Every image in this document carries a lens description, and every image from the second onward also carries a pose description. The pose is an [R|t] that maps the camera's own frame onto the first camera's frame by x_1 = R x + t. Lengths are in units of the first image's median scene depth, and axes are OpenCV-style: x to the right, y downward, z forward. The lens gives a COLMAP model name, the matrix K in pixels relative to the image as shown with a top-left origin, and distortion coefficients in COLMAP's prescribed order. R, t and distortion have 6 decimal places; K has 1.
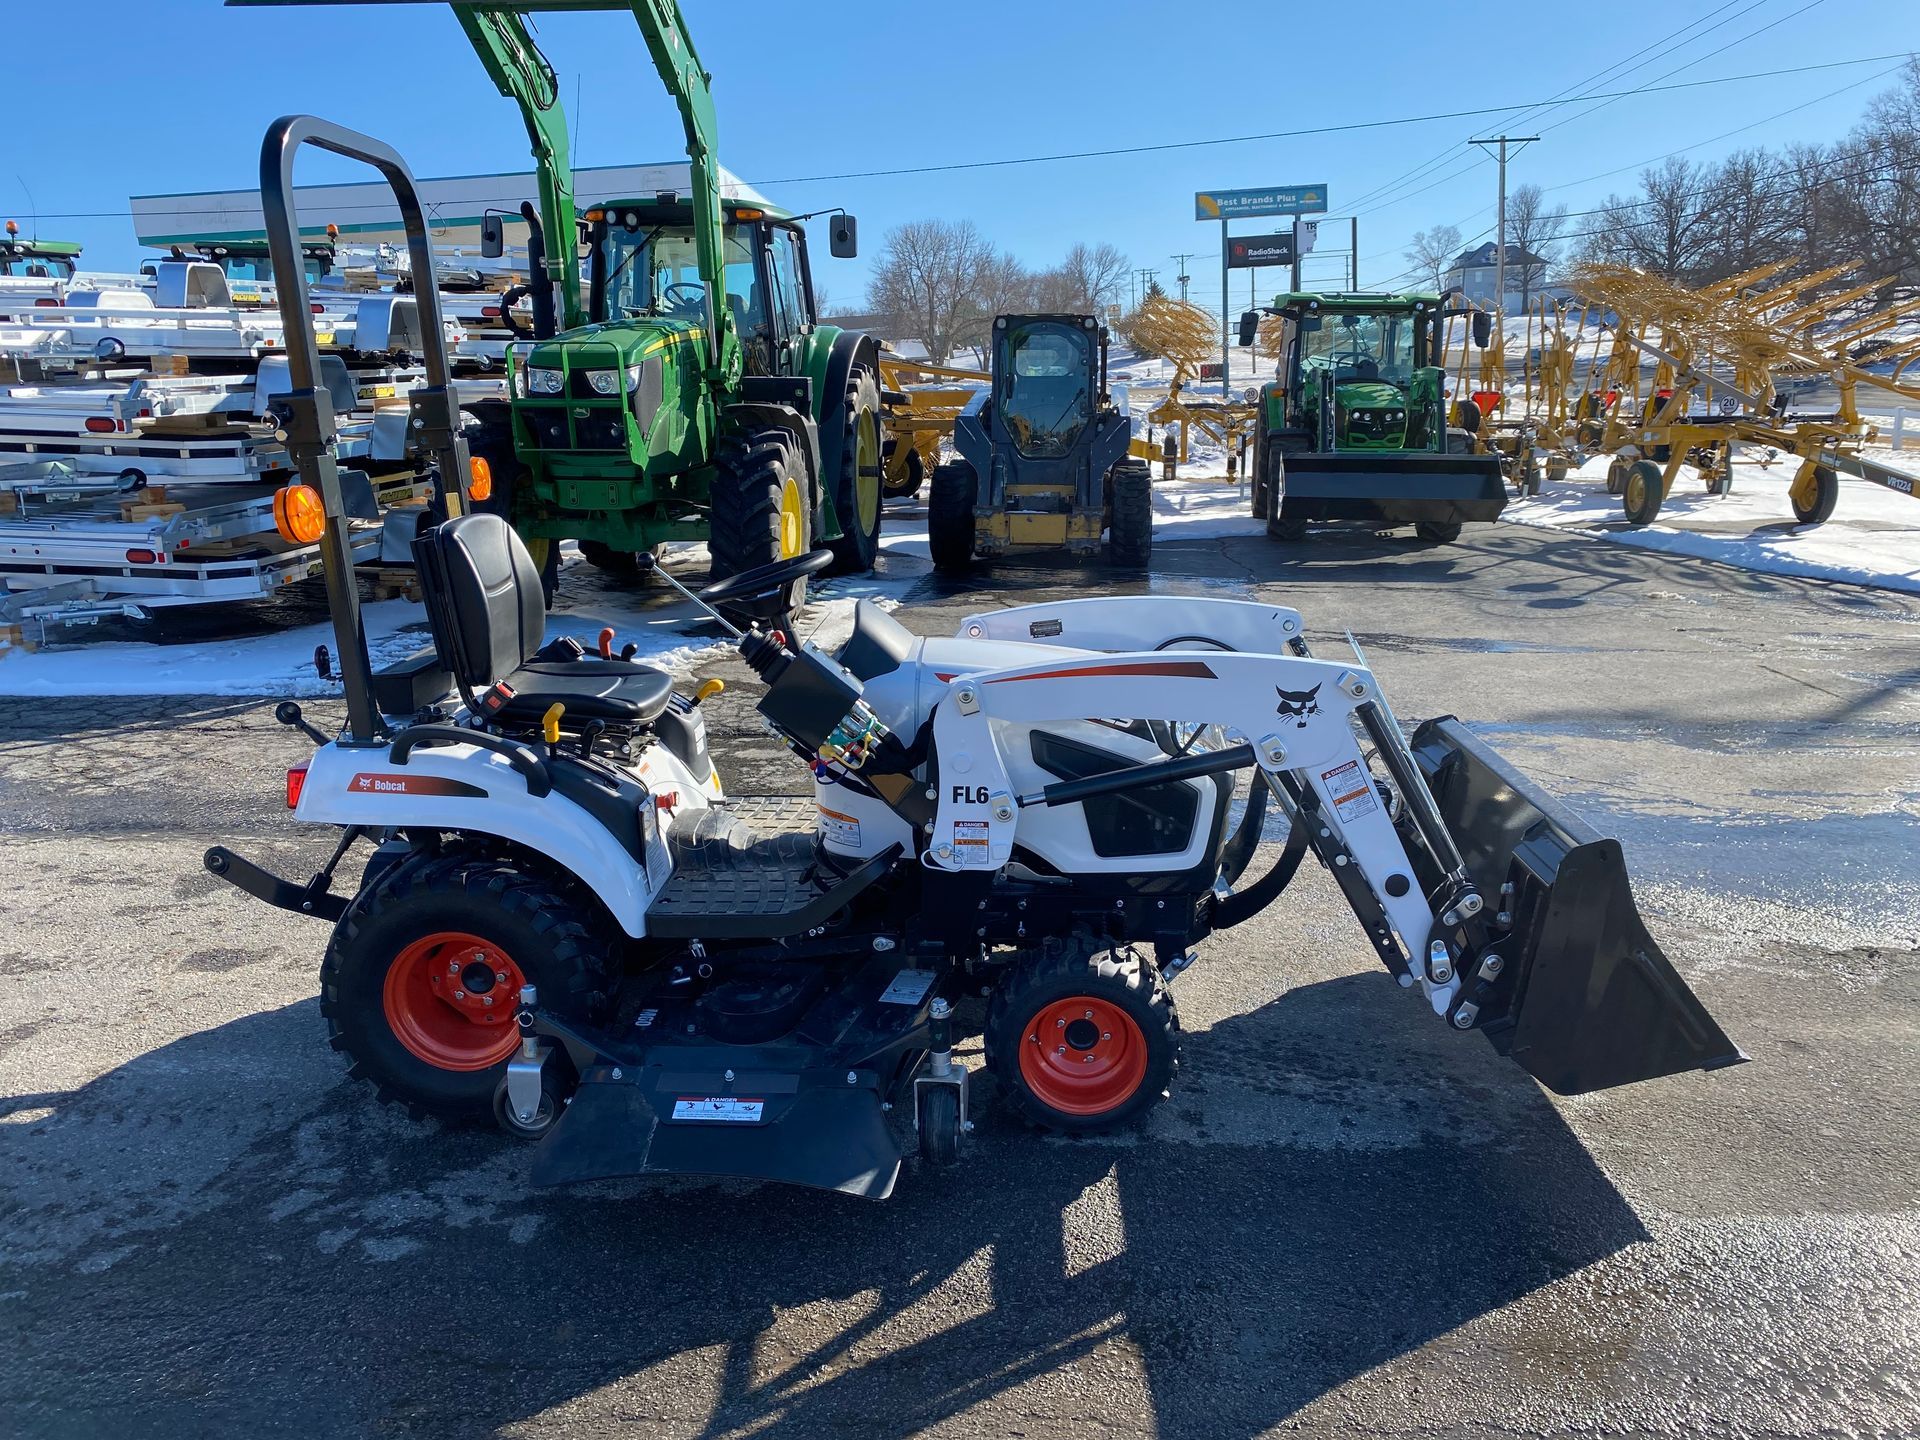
lens RADIAL K [[1433.9, 0, 971.6], [0, 1433.9, 717.8], [0, 0, 1]] dist [0.017441, -0.020096]
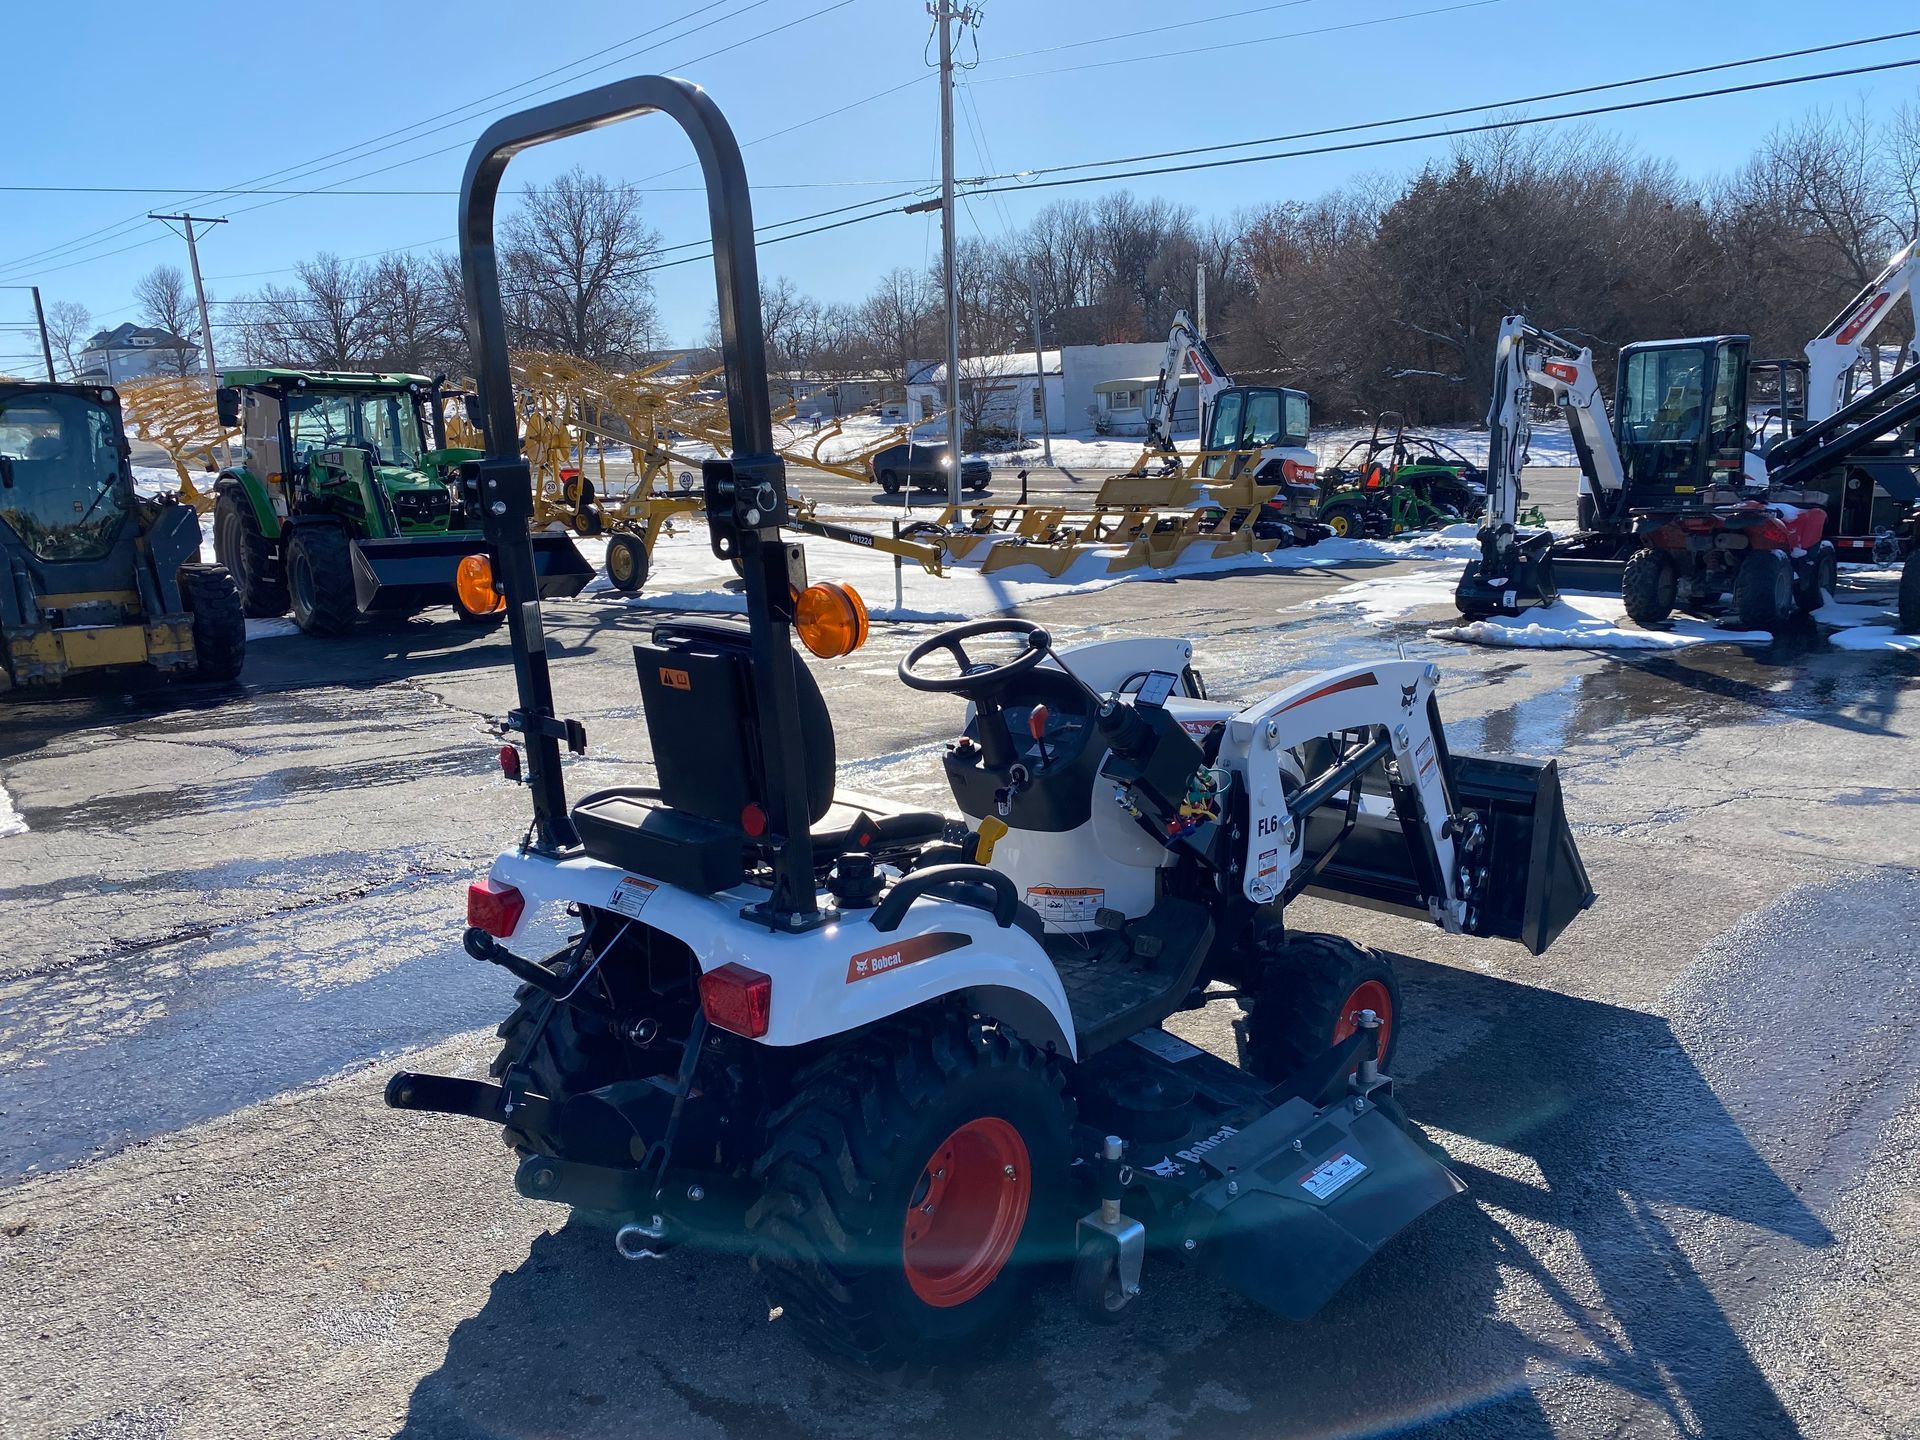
lens RADIAL K [[1433.9, 0, 971.6], [0, 1433.9, 717.8], [0, 0, 1]] dist [0.017441, -0.020096]
pose [[0.670555, -0.141996, 0.728143, -0.299693], [0.183760, 0.982716, 0.022415, -0.029285], [-0.718741, 0.118773, 0.685058, 0.139494]]
